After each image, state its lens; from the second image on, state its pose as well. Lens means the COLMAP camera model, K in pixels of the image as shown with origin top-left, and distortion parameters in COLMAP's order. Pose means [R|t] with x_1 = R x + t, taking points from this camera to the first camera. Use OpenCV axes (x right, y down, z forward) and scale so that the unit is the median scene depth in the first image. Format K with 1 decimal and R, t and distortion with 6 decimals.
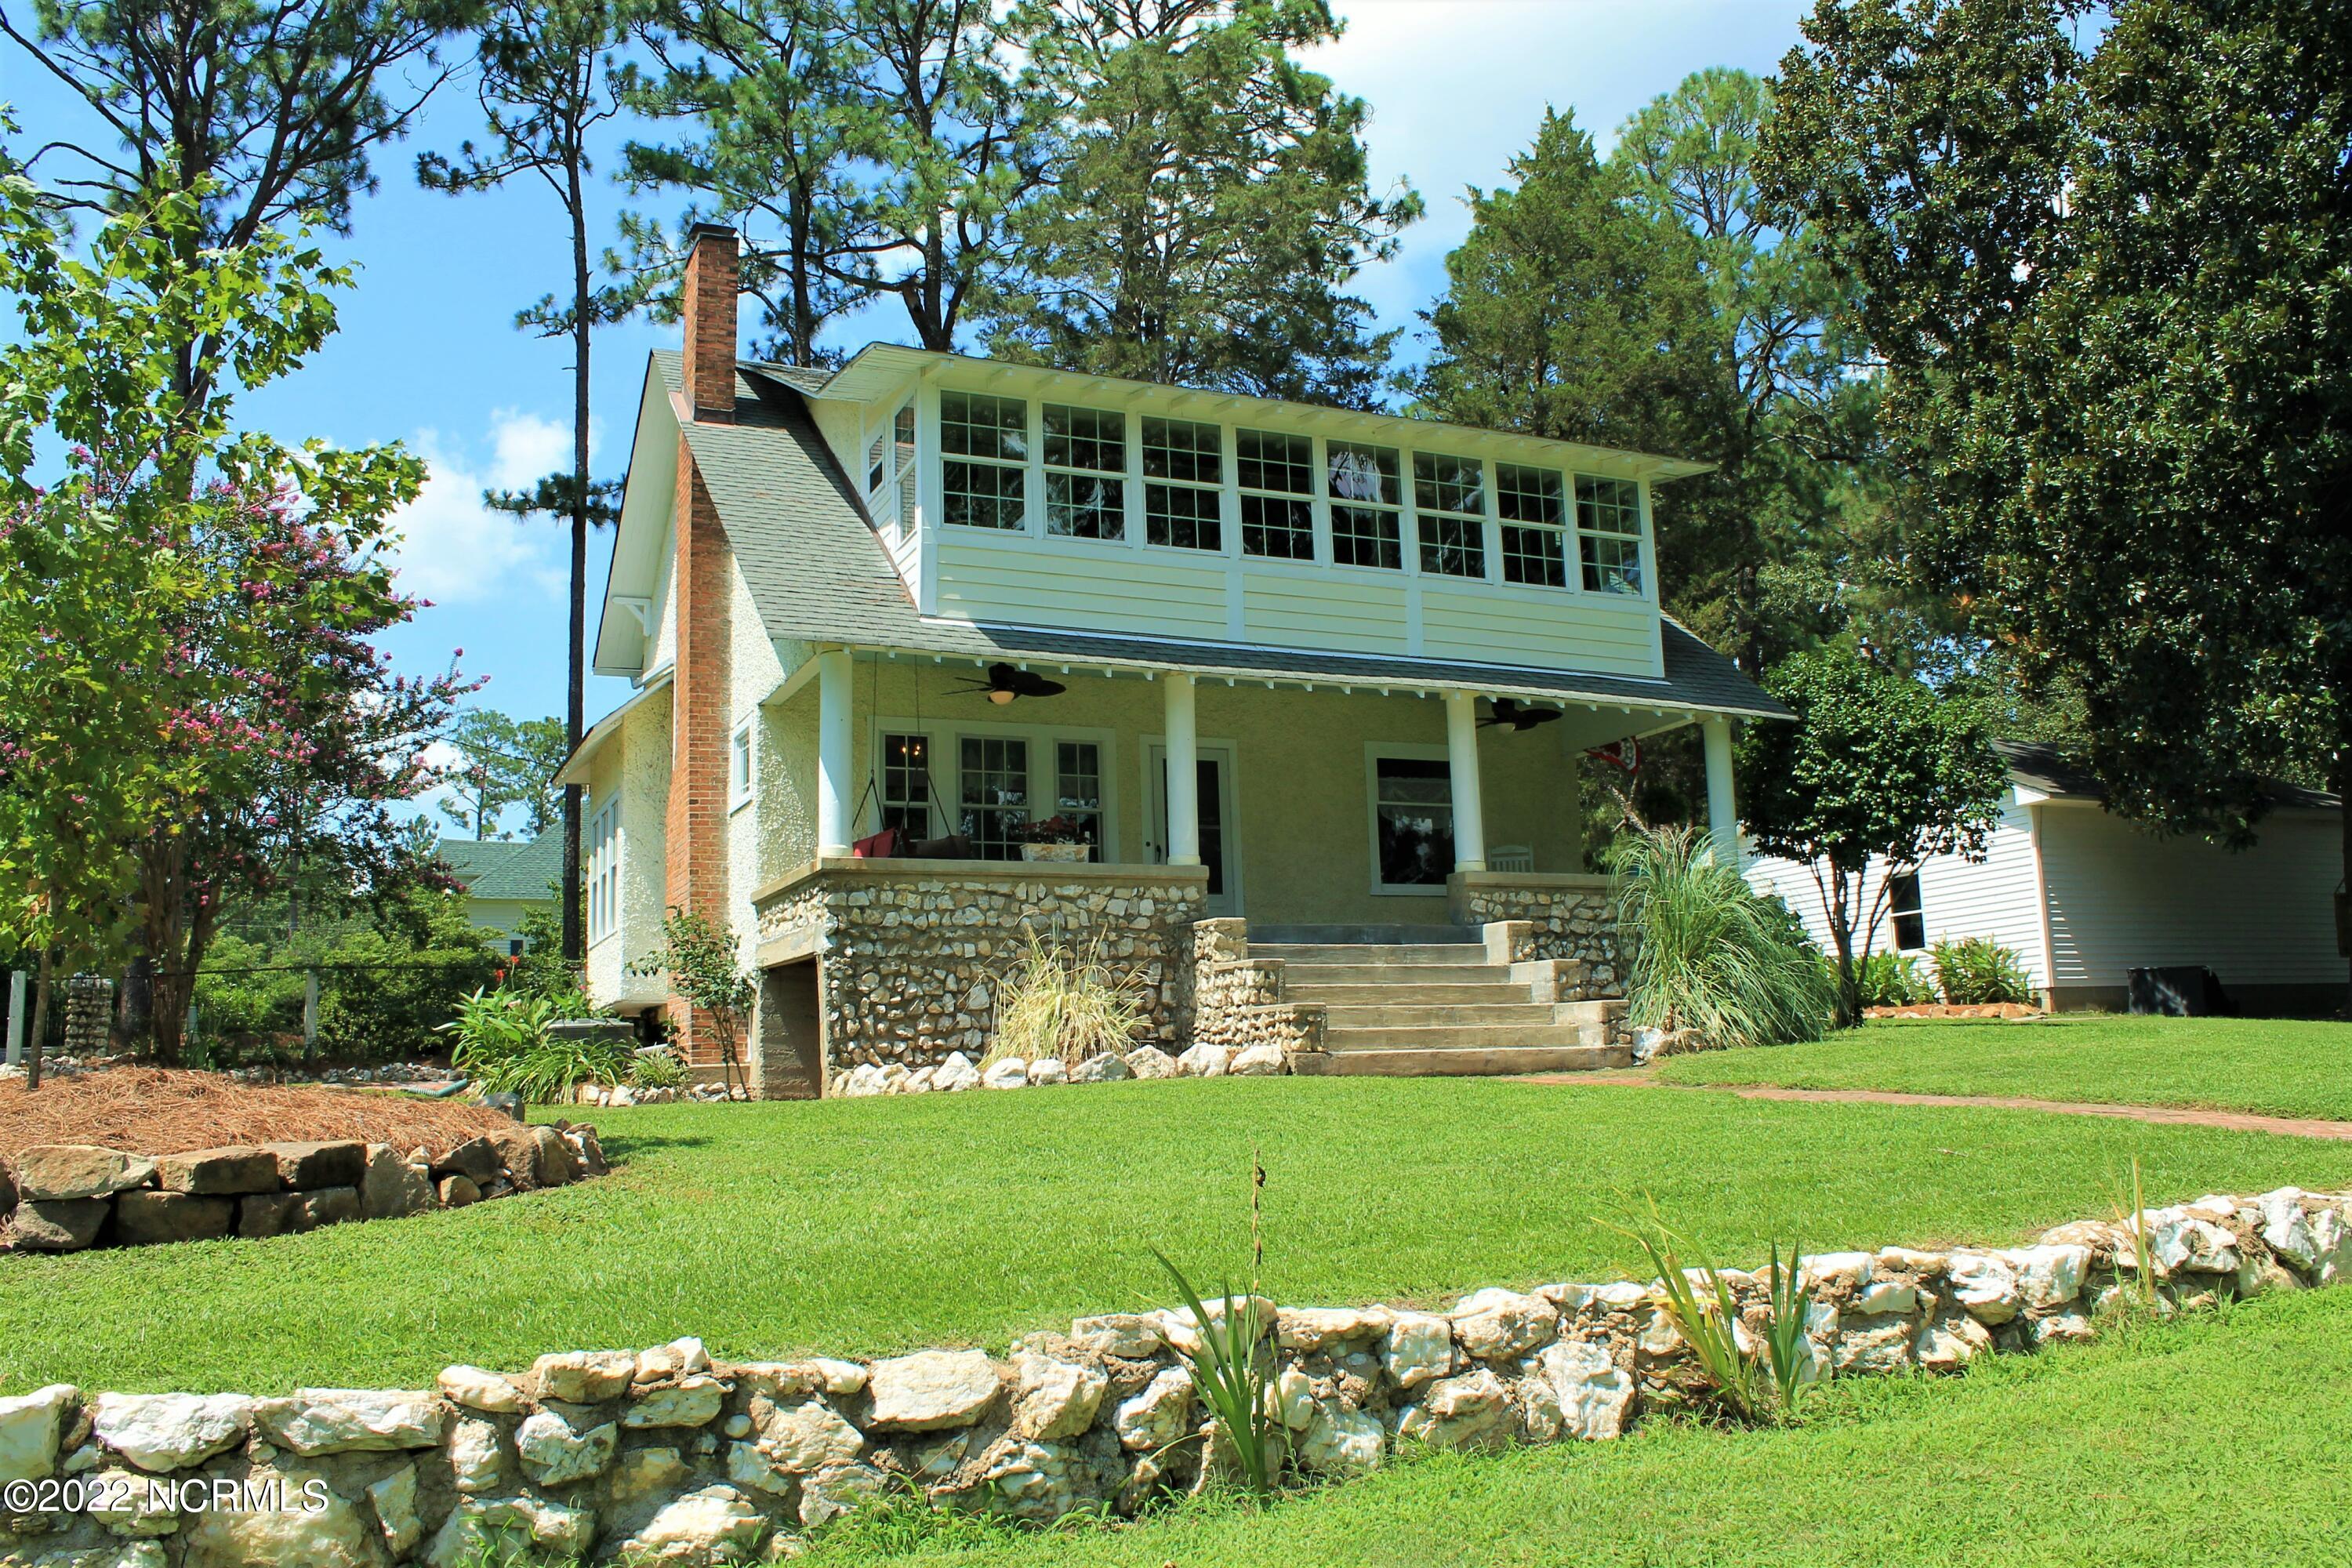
lens RADIAL K [[1940.8, 0, 1176.0], [0, 1940.8, 784.0], [0, 0, 1]] dist [-0.136658, 0.089447]
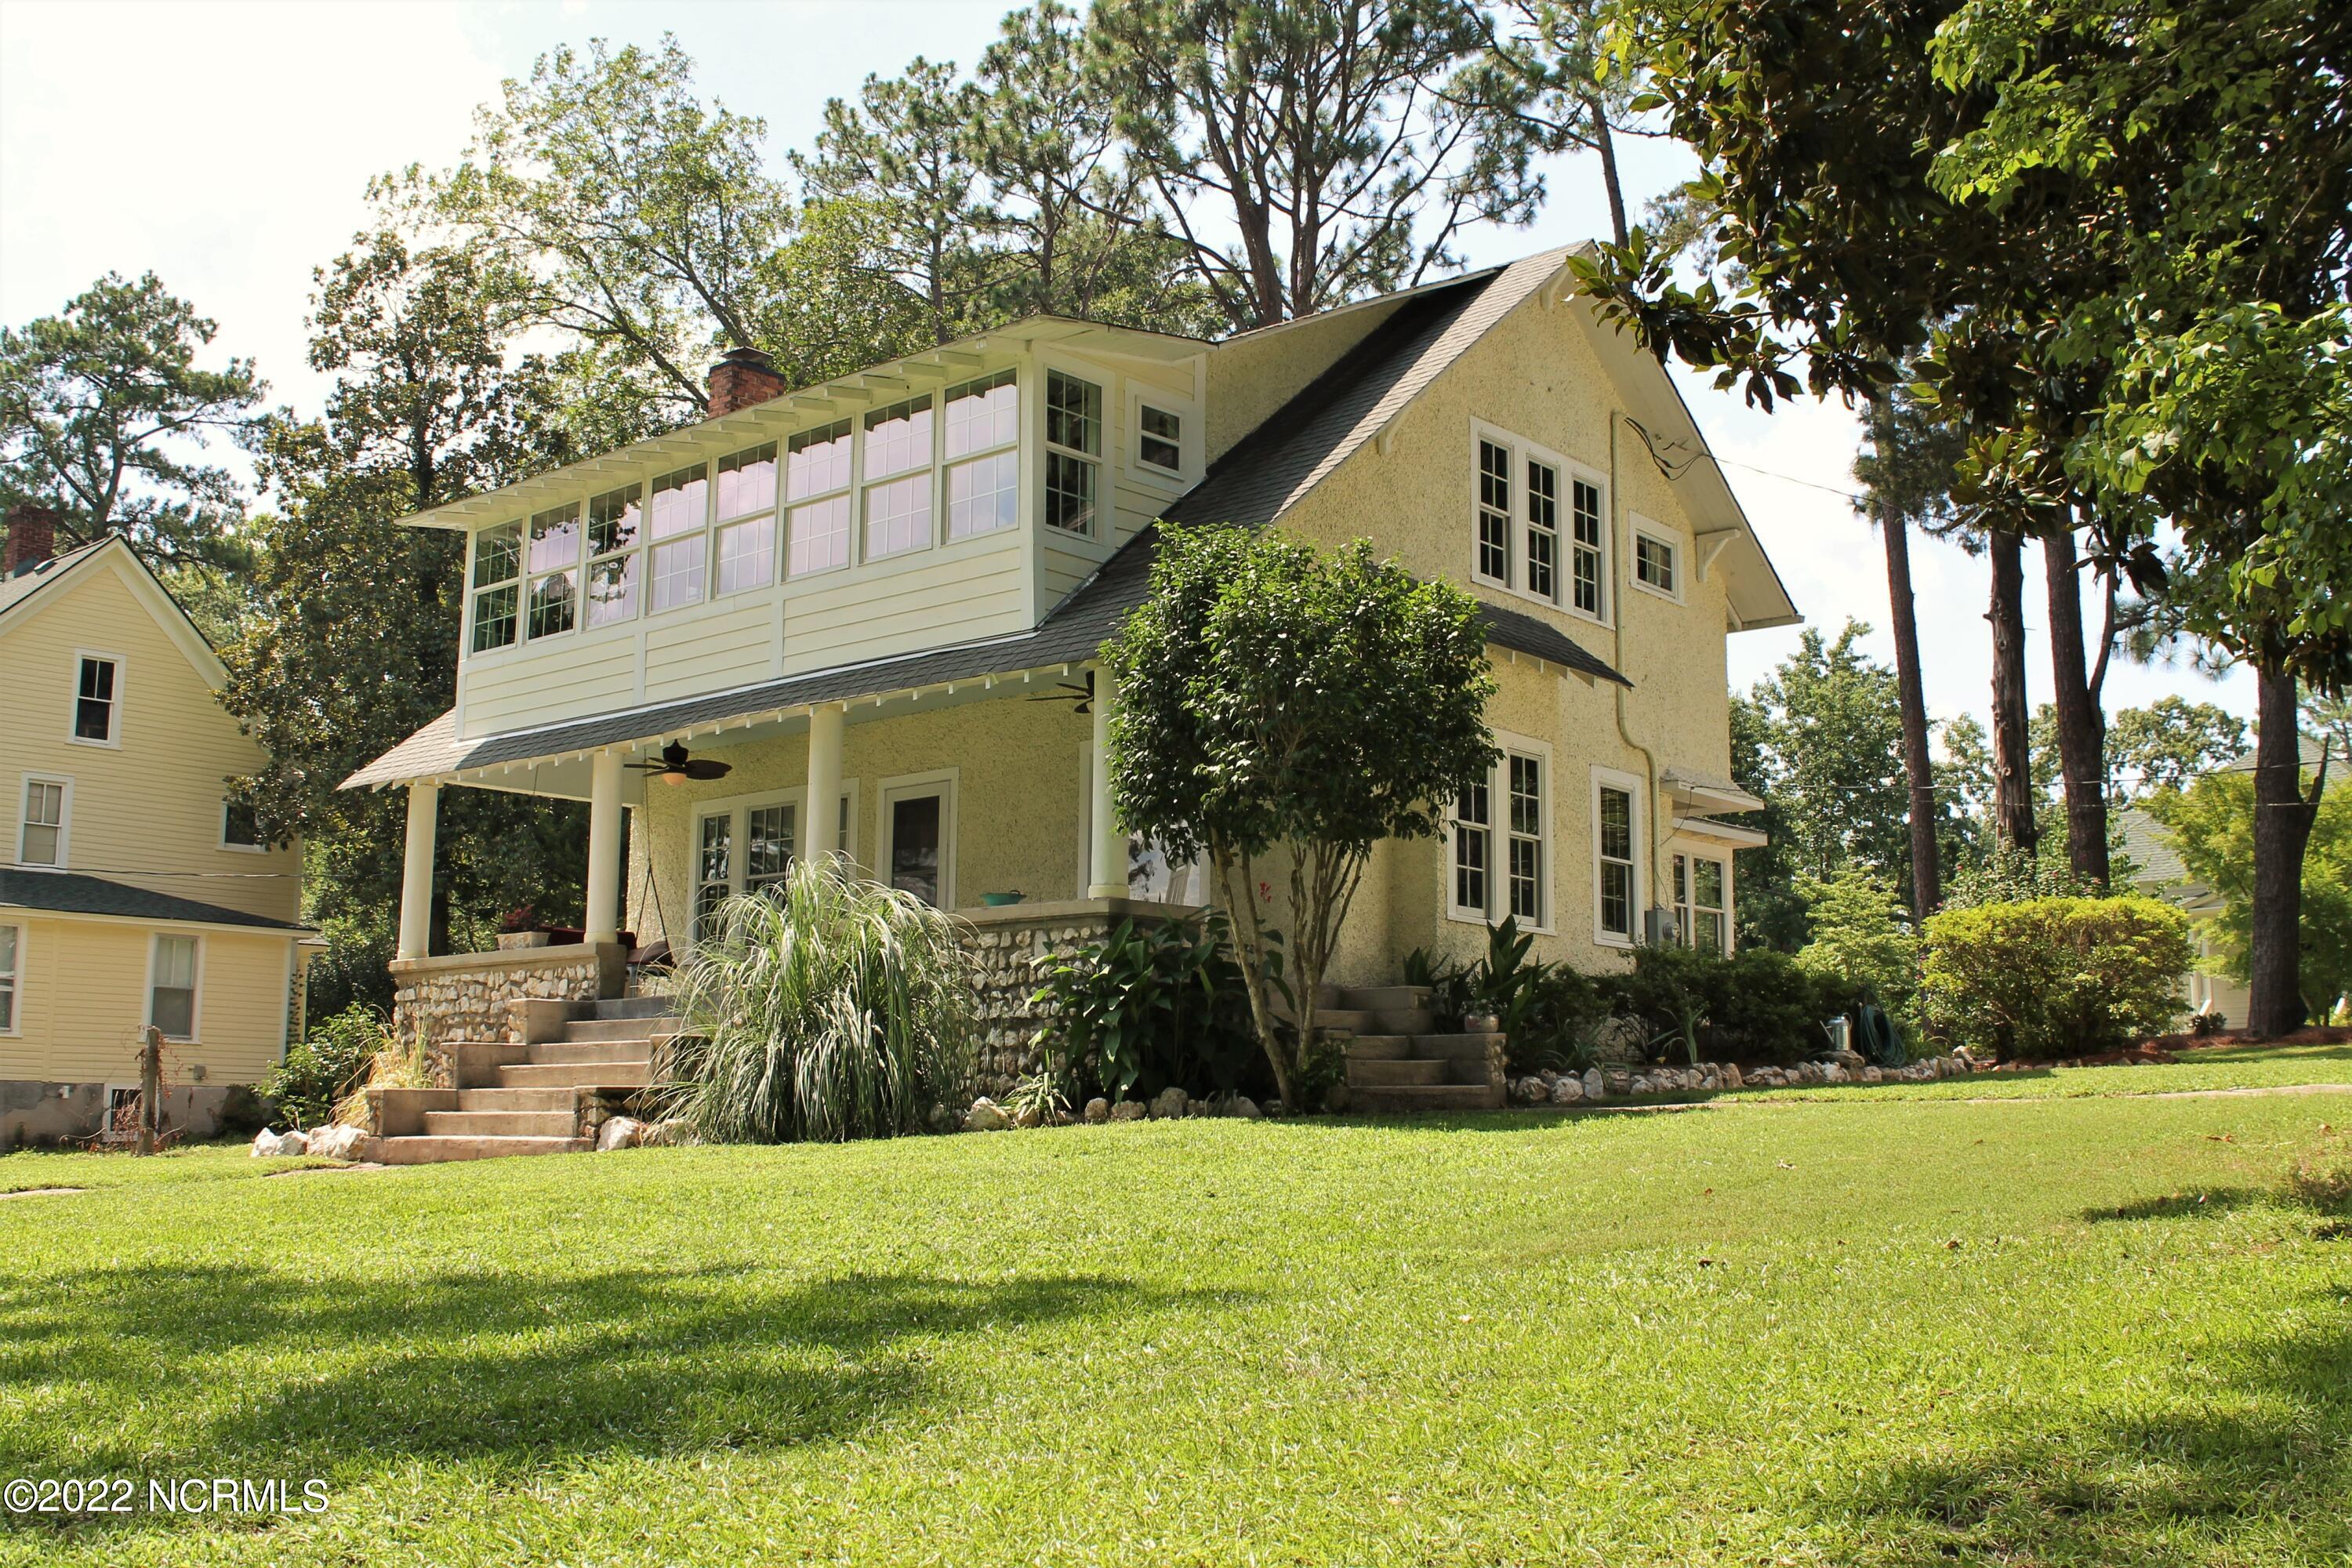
lens RADIAL K [[2822.5, 0, 1176.0], [0, 2822.5, 784.0], [0, 0, 1]] dist [0.005068, 0.002521]
pose [[0.375671, -0.083800, -0.922957, 1.597751], [0.147386, 0.988631, -0.029773, 0.051671], [0.914958, -0.124846, 0.383750, 0.765959]]
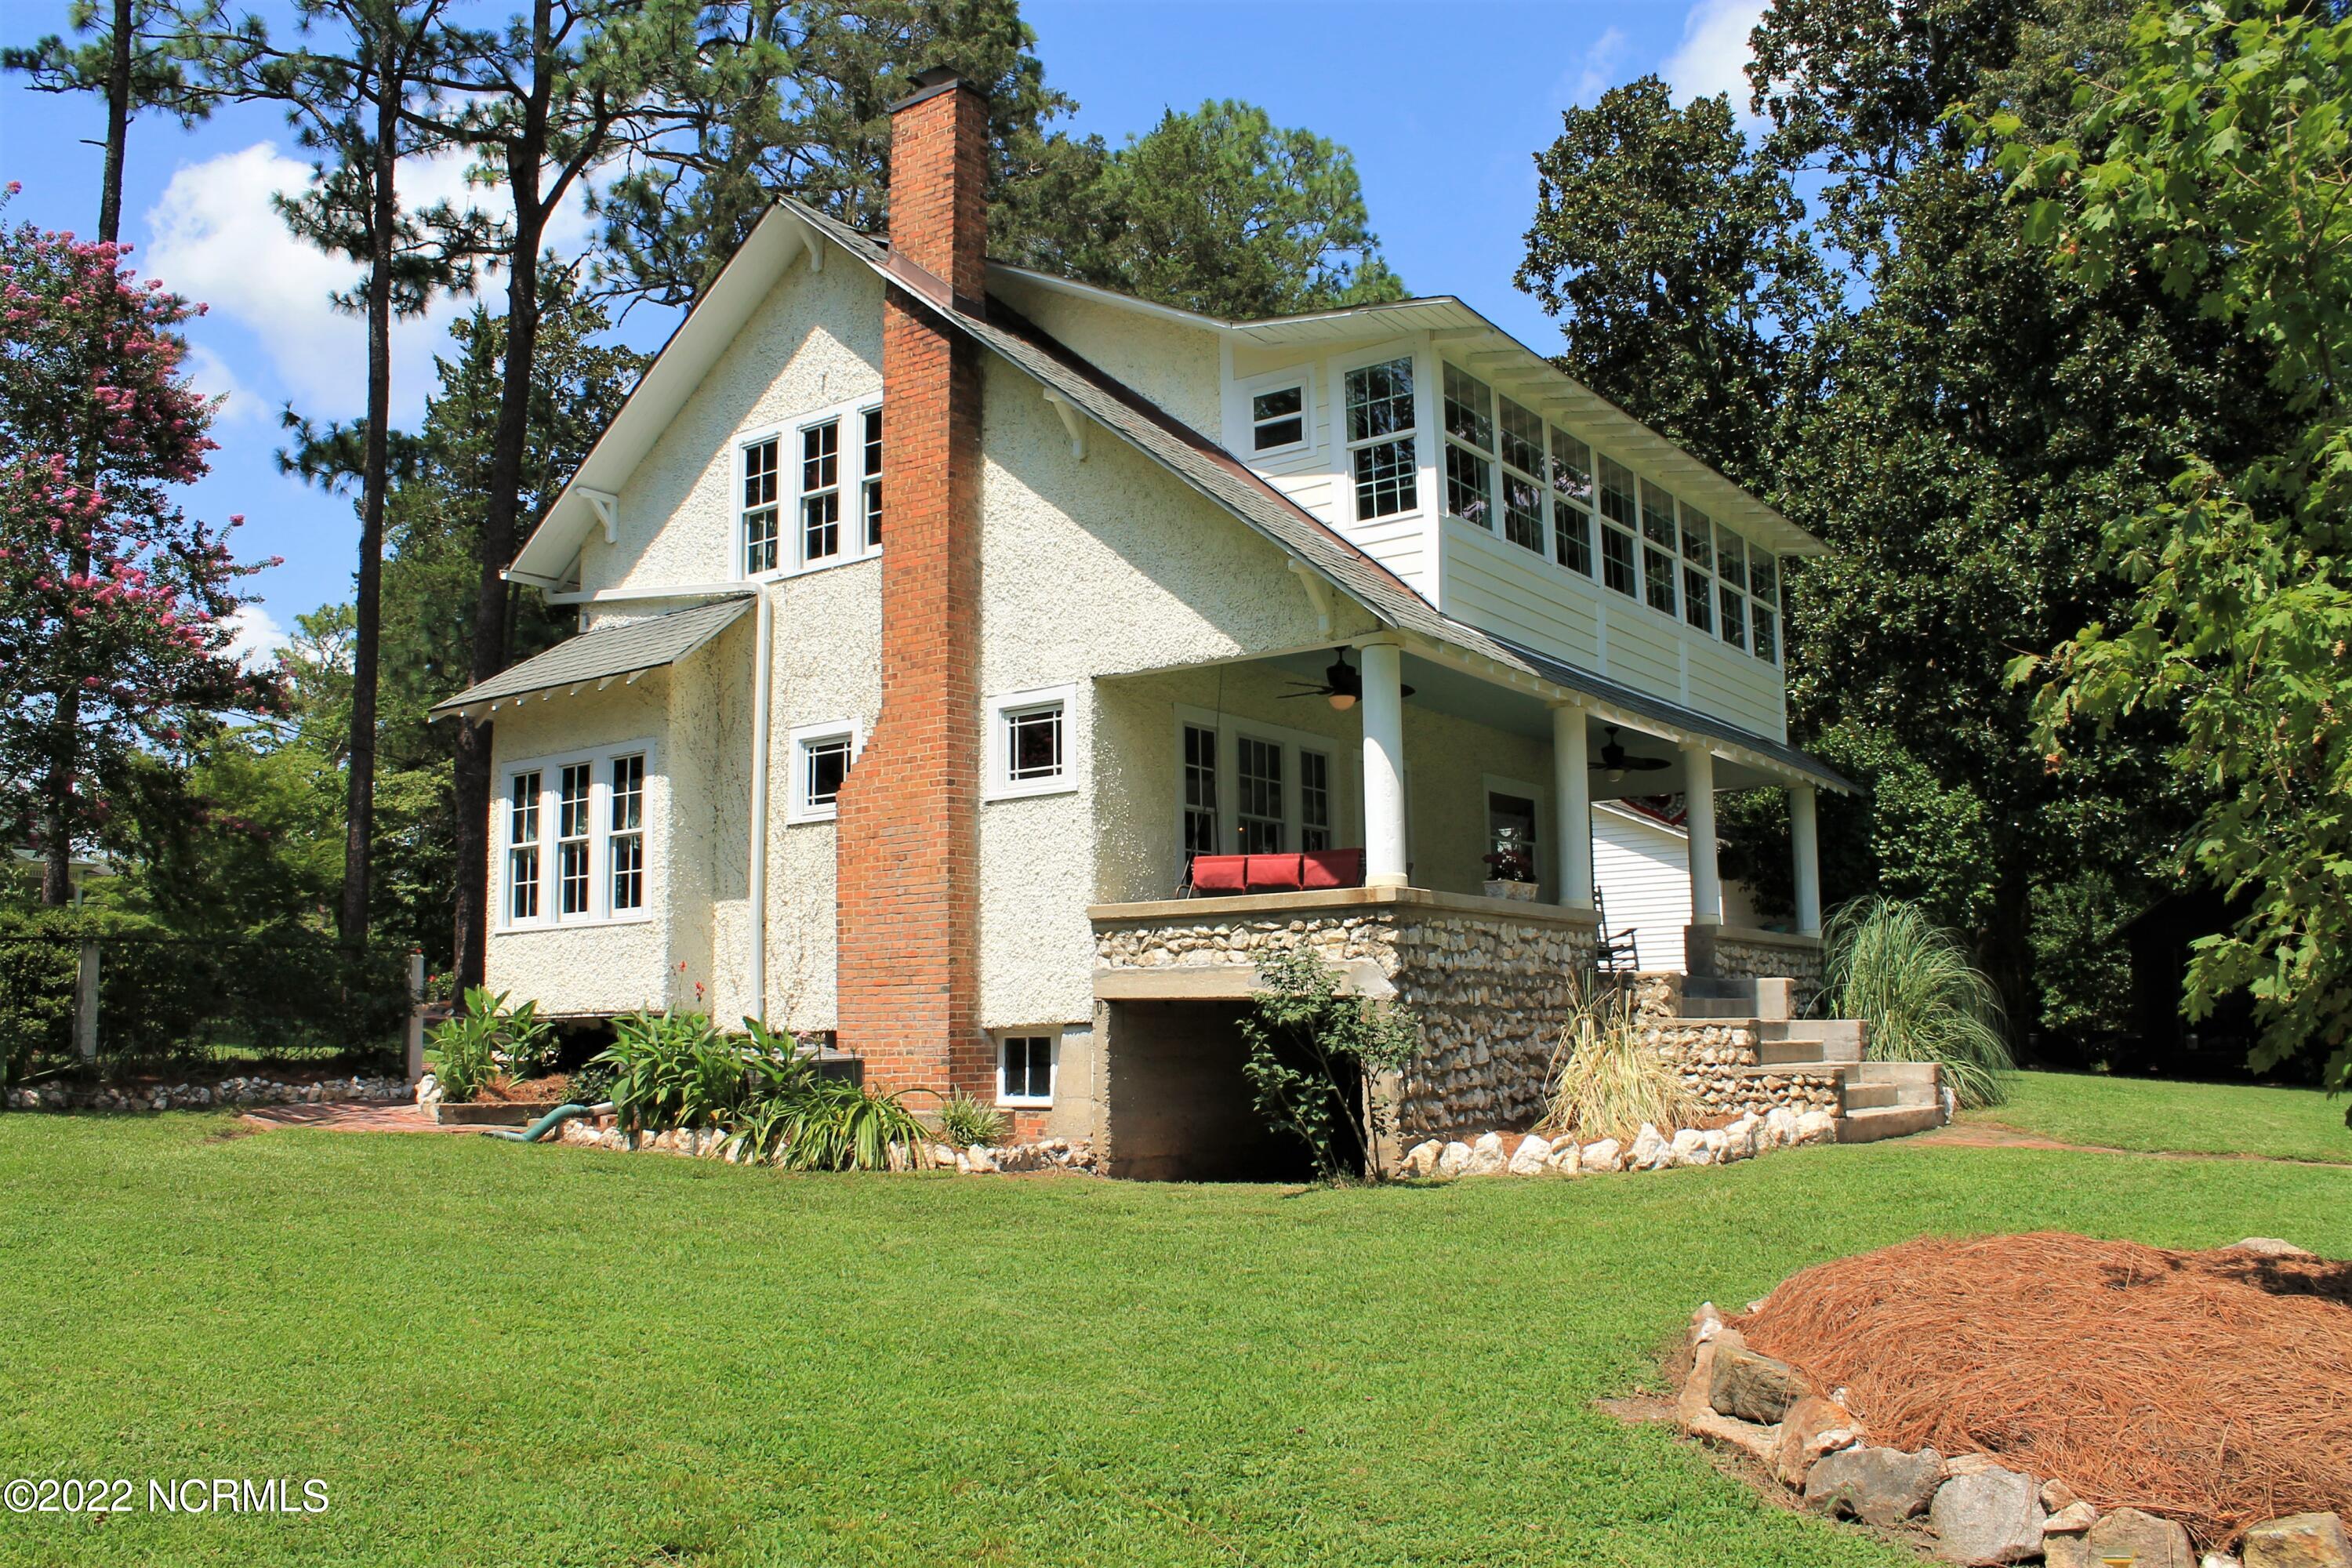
lens RADIAL K [[1940.8, 0, 1176.0], [0, 1940.8, 784.0], [0, 0, 1]] dist [-0.136658, 0.089447]
pose [[0.871032, 0.089677, 0.482971, -0.665351], [-0.097405, 0.995203, -0.009119, 0.009730], [-0.481472, -0.039100, 0.875589, 0.293519]]
